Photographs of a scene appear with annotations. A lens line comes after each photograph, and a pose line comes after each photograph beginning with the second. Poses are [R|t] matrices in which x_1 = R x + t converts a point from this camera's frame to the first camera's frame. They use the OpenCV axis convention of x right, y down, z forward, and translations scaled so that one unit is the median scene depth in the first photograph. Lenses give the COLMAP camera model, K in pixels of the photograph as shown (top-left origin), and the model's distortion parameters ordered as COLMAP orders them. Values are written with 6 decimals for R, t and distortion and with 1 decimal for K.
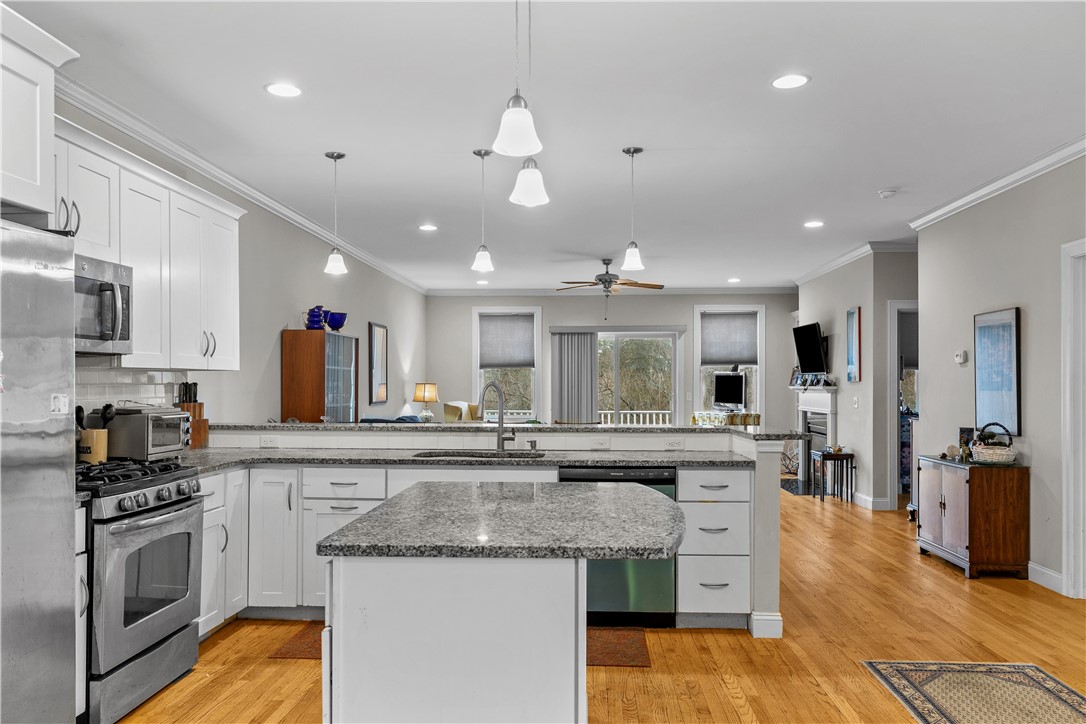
lens RADIAL K [[835.9, 0, 544.7], [0, 835.9, 382.8], [0, 0, 1]] dist [0.004836, 0.002107]
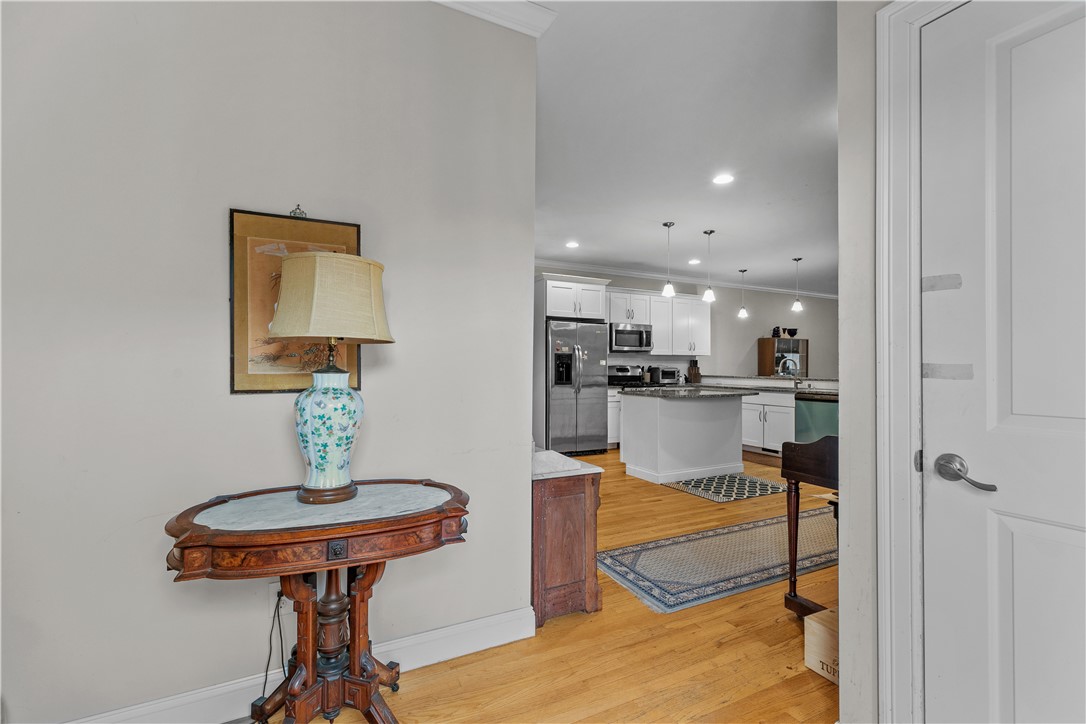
lens RADIAL K [[490.1, 0, 538.7], [0, 490.1, 363.6], [0, 0, 1]] dist [0.001123, 0.000035]
pose [[0.506331, -0.002571, -0.862335, 0.526568], [-0.004441, 0.999975, -0.005589, 0.016833], [0.862328, 0.006660, 0.506307, -0.212661]]
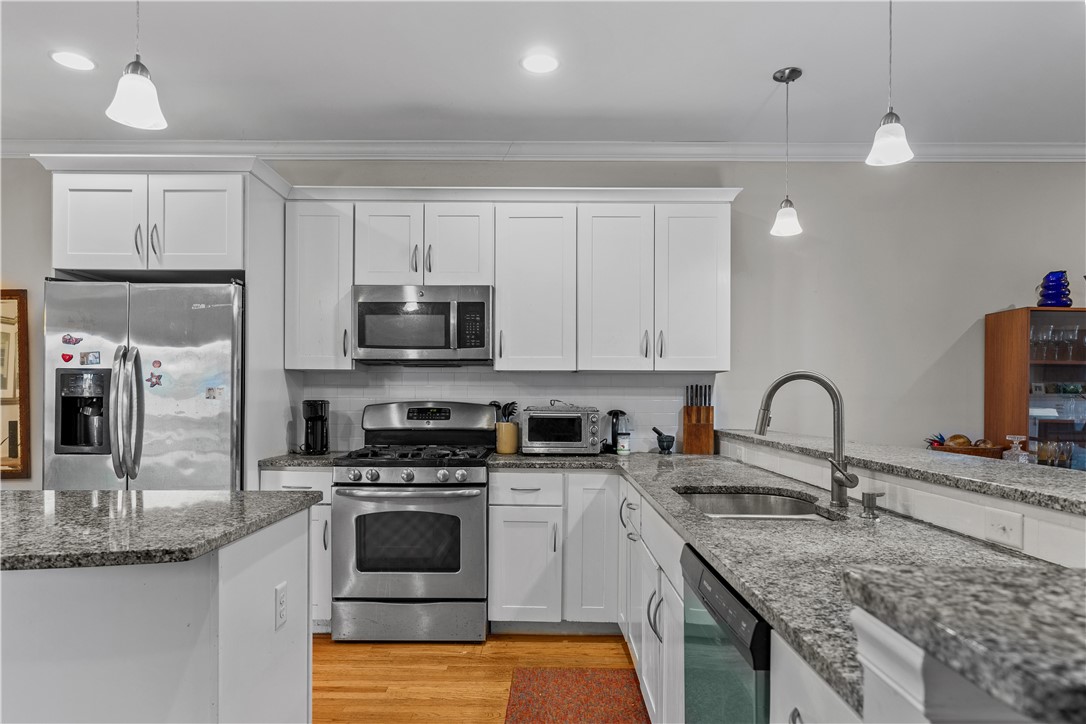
lens RADIAL K [[681.8, 0, 542.7], [0, 681.8, 398.6], [0, 0, 1]] dist [0.003292, 0.001820]
pose [[0.045238, -0.000555, -0.998976, 0.250495], [-0.005127, 0.999987, -0.000788, 0.011961], [0.998963, 0.005157, 0.045235, 0.552180]]
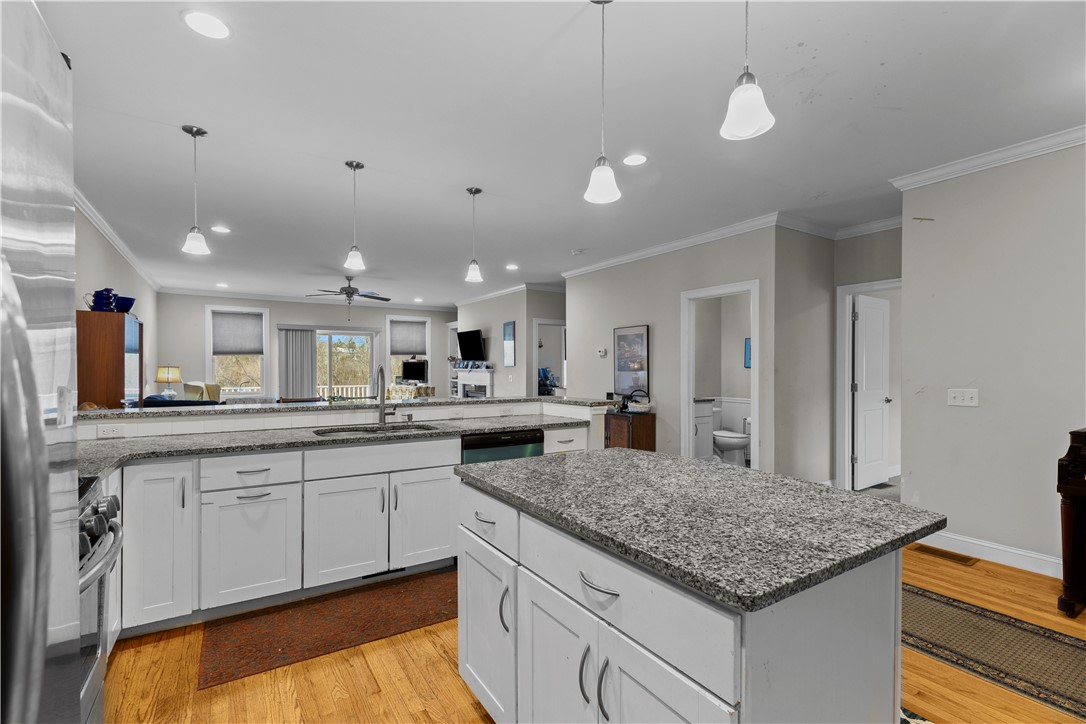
lens RADIAL K [[488.8, 0, 540.4], [0, 488.8, 371.4], [0, 0, 1]] dist [0.002523, 0.000055]
pose [[0.814052, -0.003746, 0.580780, -0.185901], [-0.001730, 0.999959, 0.008874, 0.000623], [-0.580789, -0.008229, 0.814012, 0.220381]]
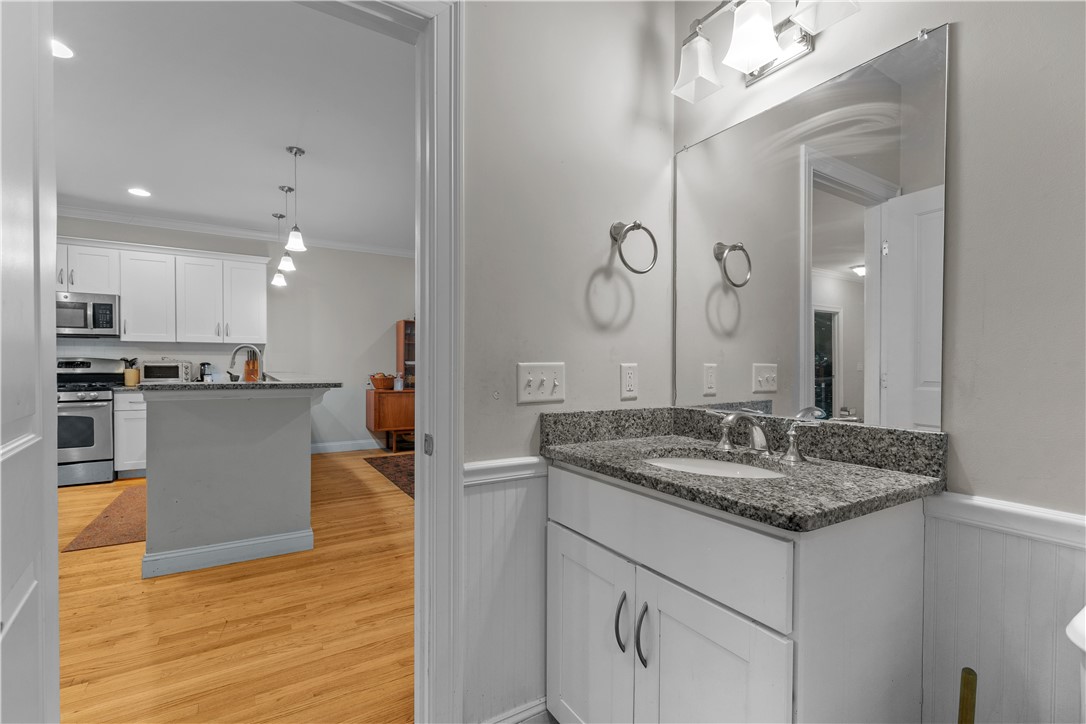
lens RADIAL K [[488.8, 0, 540.4], [0, 488.8, 371.4], [0, 0, 1]] dist [0.002523, 0.000055]
pose [[0.562158, 0.014704, -0.826899, 0.639146], [-0.004101, 0.999879, 0.014992, 0.020790], [0.827020, -0.005036, 0.562150, 0.640557]]
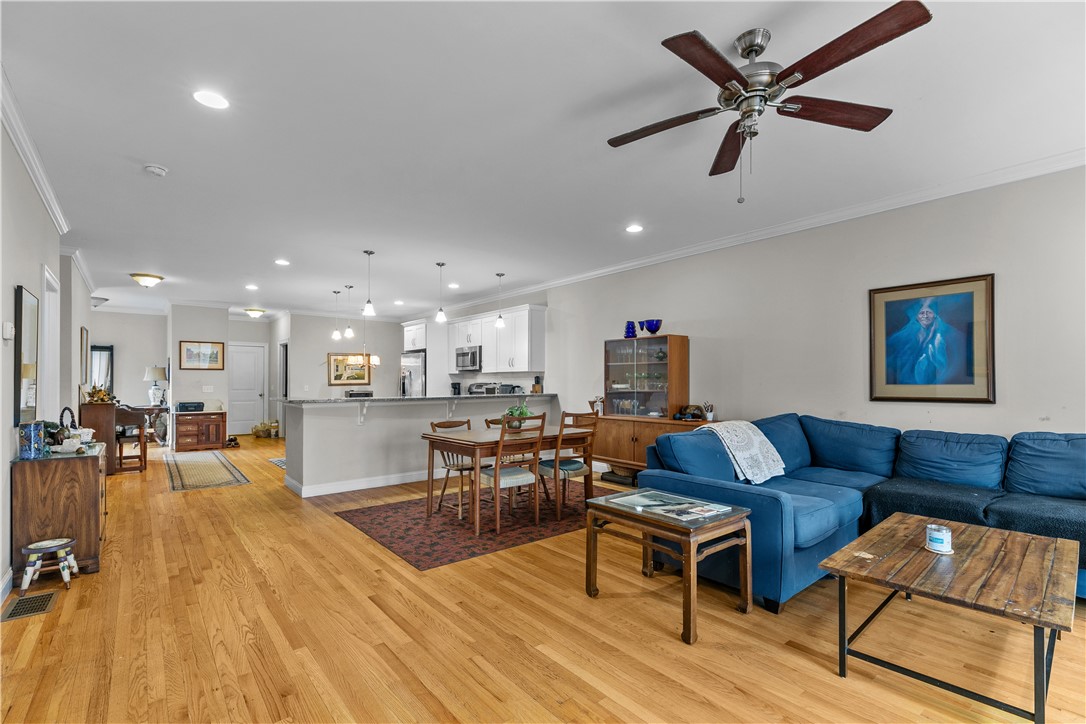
lens RADIAL K [[492.5, 0, 541.2], [0, 492.5, 381.5], [0, 0, 1]] dist [0.000567, -0.000327]
pose [[-0.742097, 0.000724, -0.670292, 0.402723], [0.001909, 0.999998, -0.001033, 0.012127], [0.670290, -0.002046, -0.742097, 1.496605]]
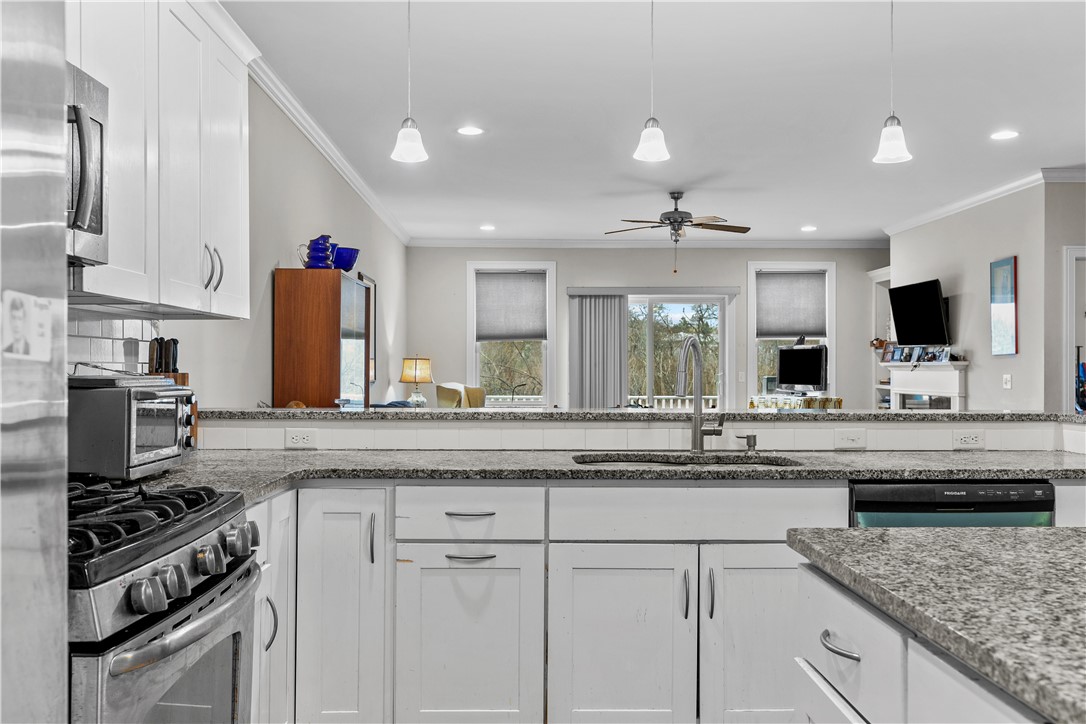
lens RADIAL K [[933.3, 0, 540.5], [0, 933.3, 365.2], [0, 0, 1]] dist [0.000313, 0.002140]
pose [[0.997122, 0.001140, 0.075806, -0.150282], [-0.000951, 0.999996, -0.002528, 0.013957], [-0.075808, 0.002449, 0.997119, 0.232486]]
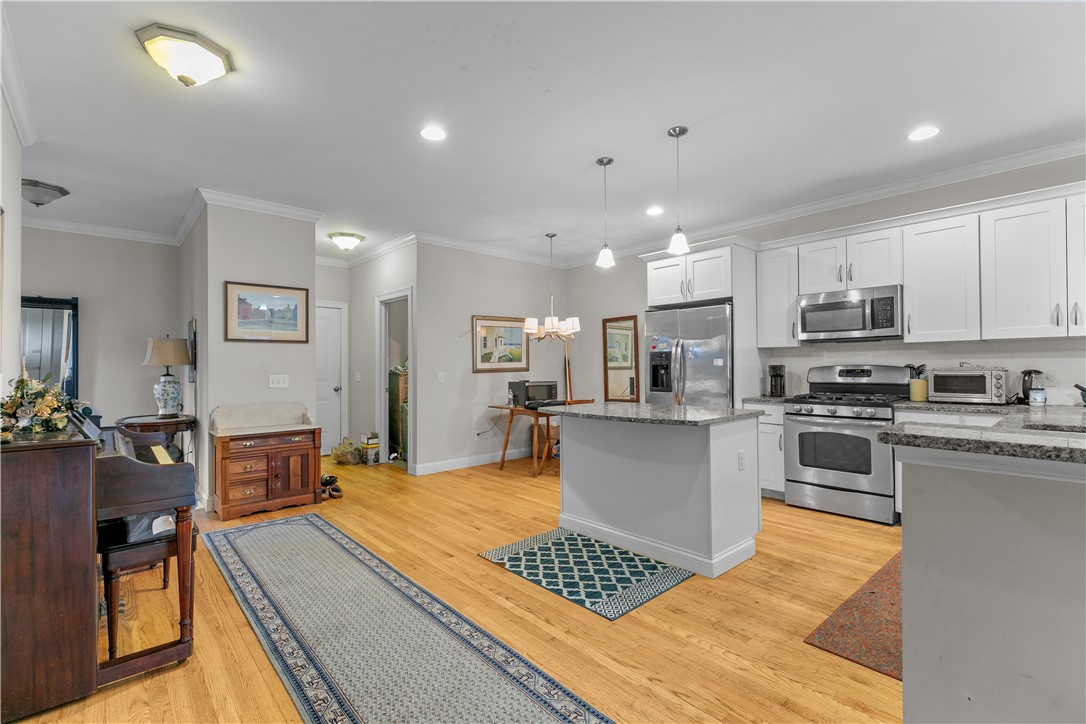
lens RADIAL K [[487.1, 0, 539.9], [0, 487.1, 363.9], [0, 0, 1]] dist [0.003702, -0.000262]
pose [[-0.708073, 0.002147, -0.706136, 0.392224], [0.008791, 0.999945, -0.005774, 0.013155], [0.706085, -0.010296, -0.708052, 0.636226]]
